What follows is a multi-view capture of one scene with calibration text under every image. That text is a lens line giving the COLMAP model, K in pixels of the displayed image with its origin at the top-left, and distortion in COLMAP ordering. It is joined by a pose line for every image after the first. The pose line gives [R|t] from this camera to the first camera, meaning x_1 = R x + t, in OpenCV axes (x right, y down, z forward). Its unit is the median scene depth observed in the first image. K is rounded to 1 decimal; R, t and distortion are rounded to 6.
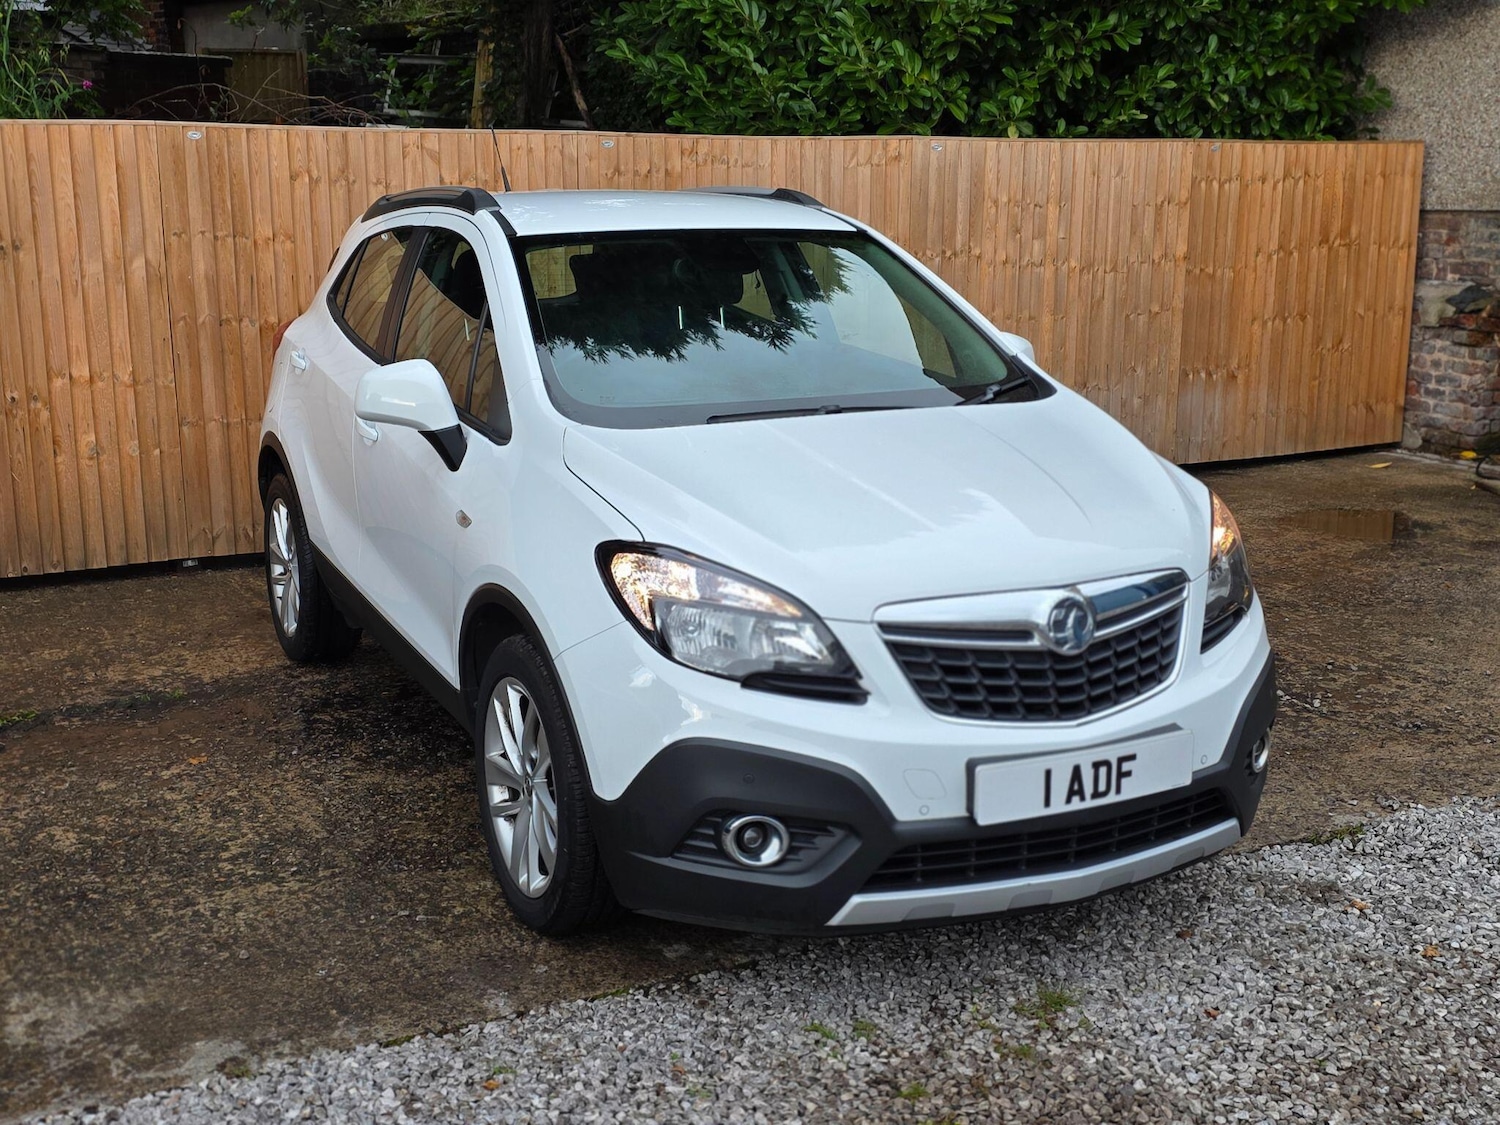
lens RADIAL K [[1674.5, 0, 722.2], [0, 1674.5, 556.5], [0, 0, 1]] dist [0.132723, -0.221052]
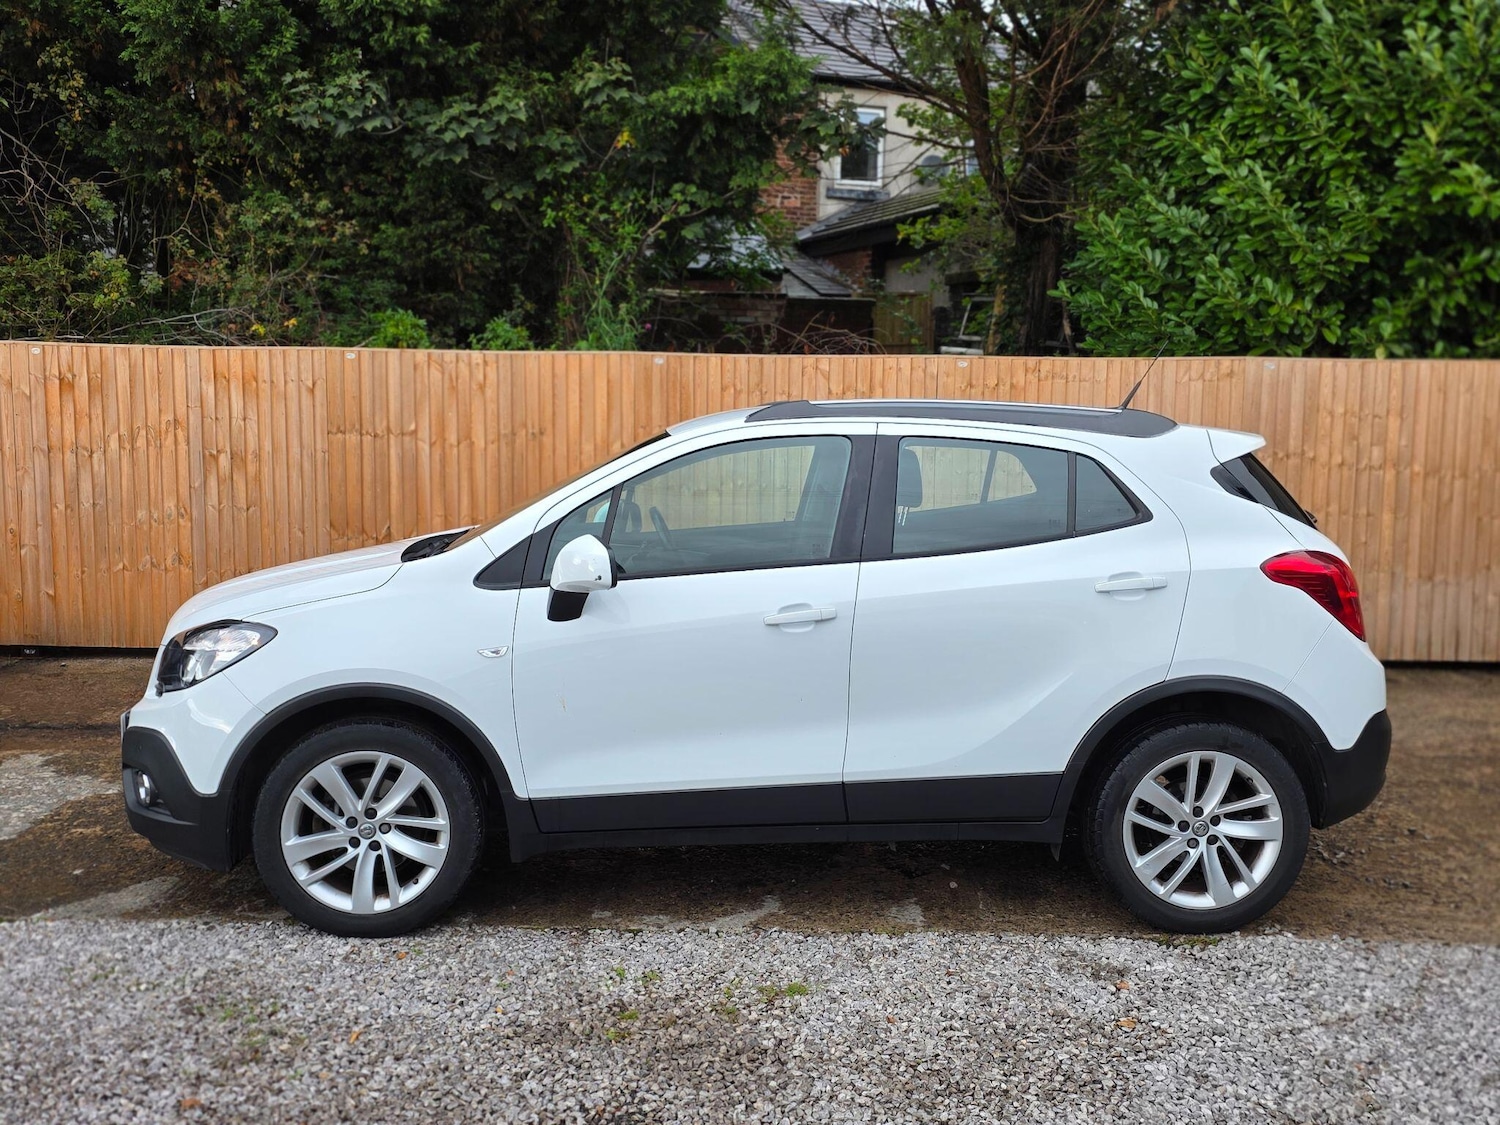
lens RADIAL K [[1435.0, 0, 751.6], [0, 1435.0, 540.9], [0, 0, 1]] dist [0.113326, -0.155638]
pose [[0.890730, 0.059120, -0.450672, 0.388444], [-0.109202, 0.990299, -0.085924, 0.005088], [0.441220, 0.125749, 0.888545, -0.056371]]
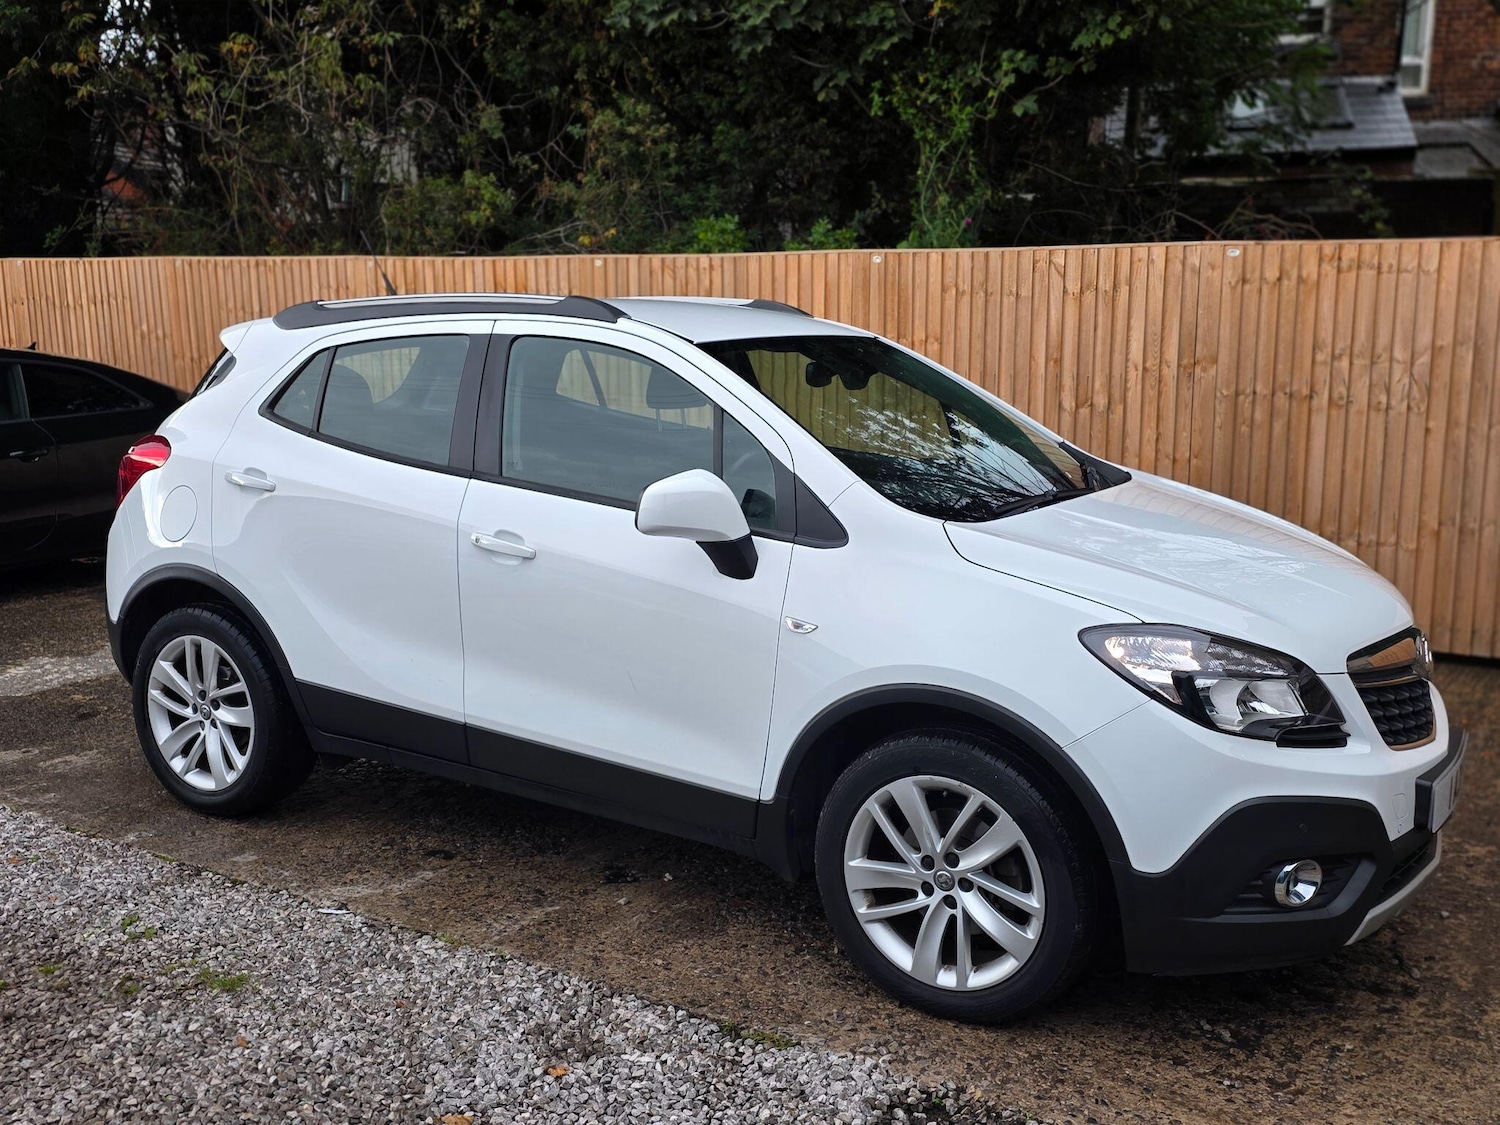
lens RADIAL K [[1443.3, 0, 766.2], [0, 1443.3, 552.4], [0, 0, 1]] dist [0.105450, -0.141969]
pose [[0.538584, 0.147194, -0.829615, 0.692296], [-0.182458, 0.981634, 0.055715, -0.088987], [0.822579, 0.121362, 0.555549, 0.409572]]
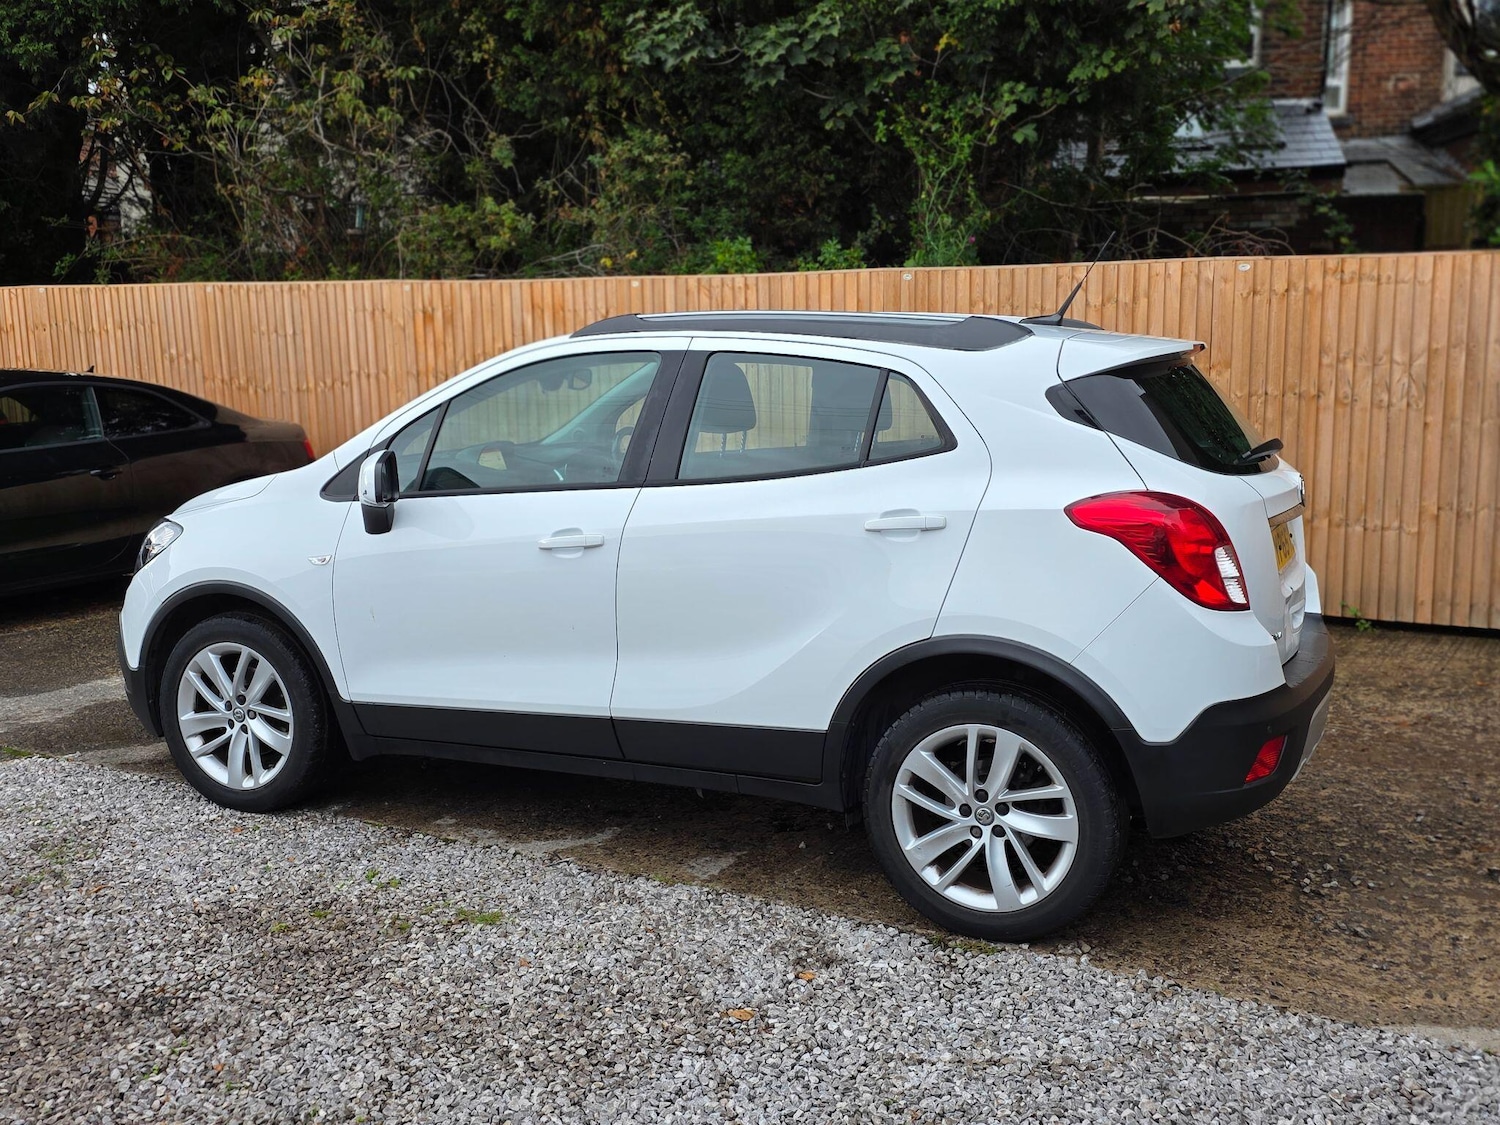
lens RADIAL K [[1435.0, 0, 751.6], [0, 1435.0, 540.9], [0, 0, 1]] dist [0.113326, -0.155638]
pose [[0.580309, 0.120727, -0.805399, 0.698050], [-0.163602, 0.986072, 0.029930, -0.057799], [0.797794, 0.114397, 0.591977, 0.263805]]
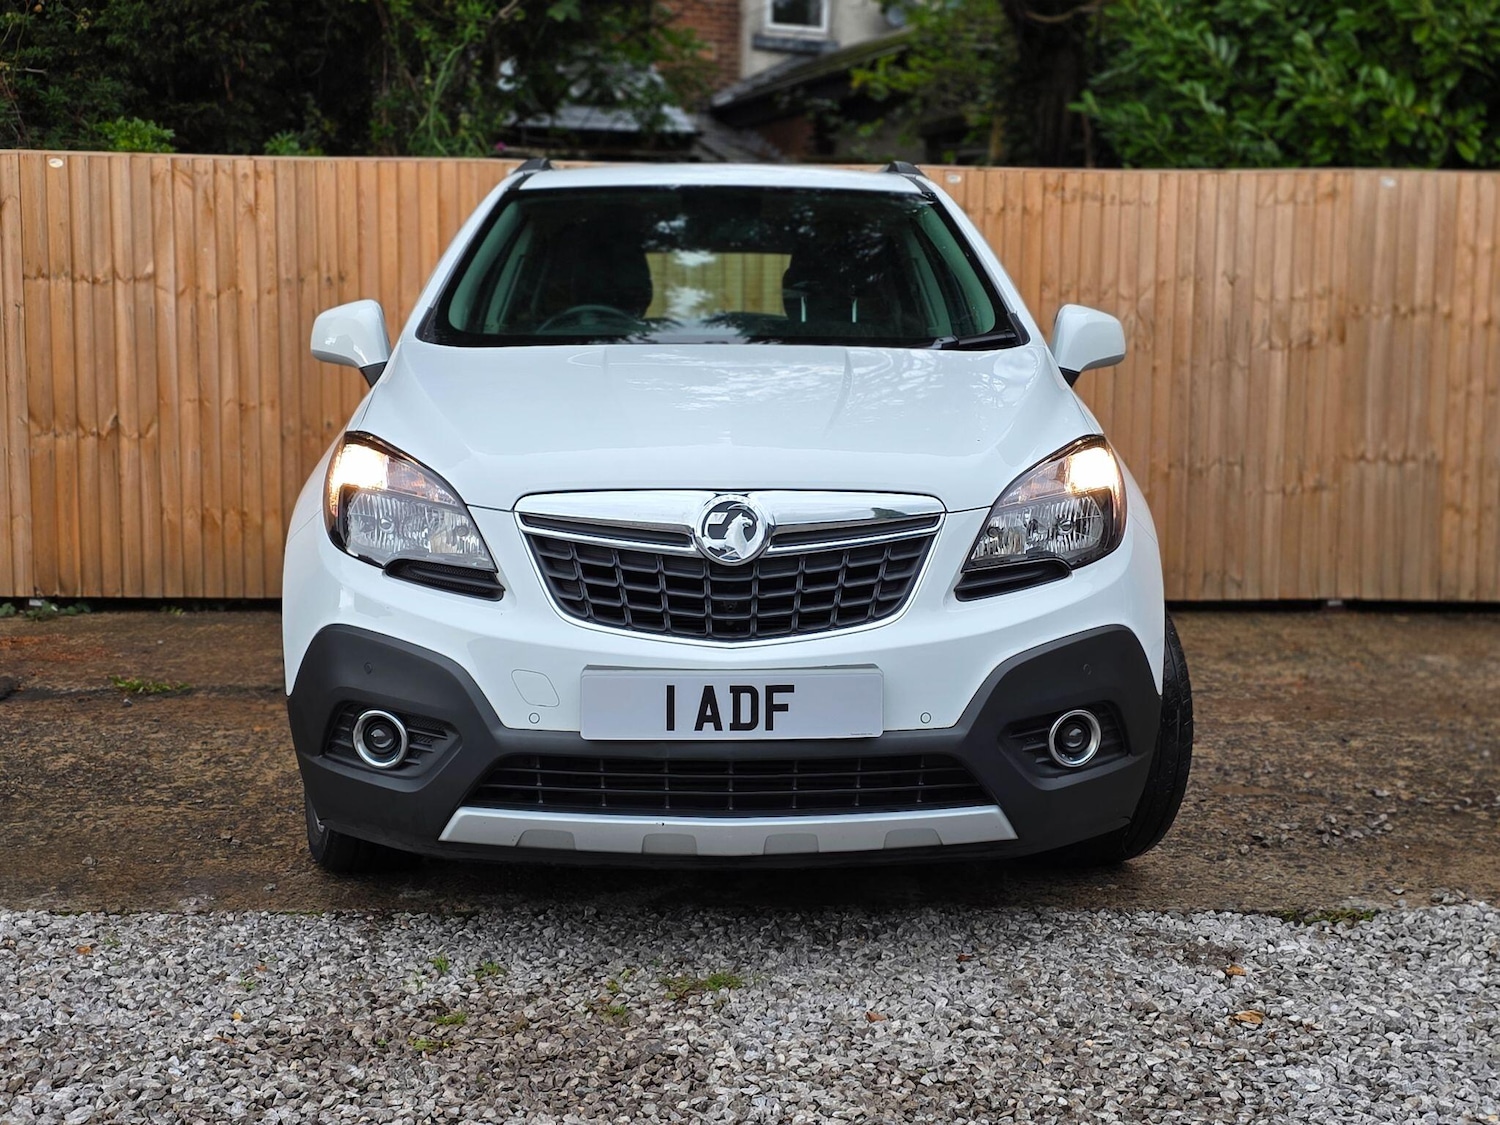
lens RADIAL K [[1914.1, 0, 741.2], [0, 1914.1, 548.0], [0, 0, 1]] dist [0.145035, -0.269251]
pose [[0.910504, 0.052106, -0.410204, 0.344125], [-0.099216, 0.990578, -0.094397, 0.079151], [0.401421, 0.126648, 0.907095, 0.055130]]
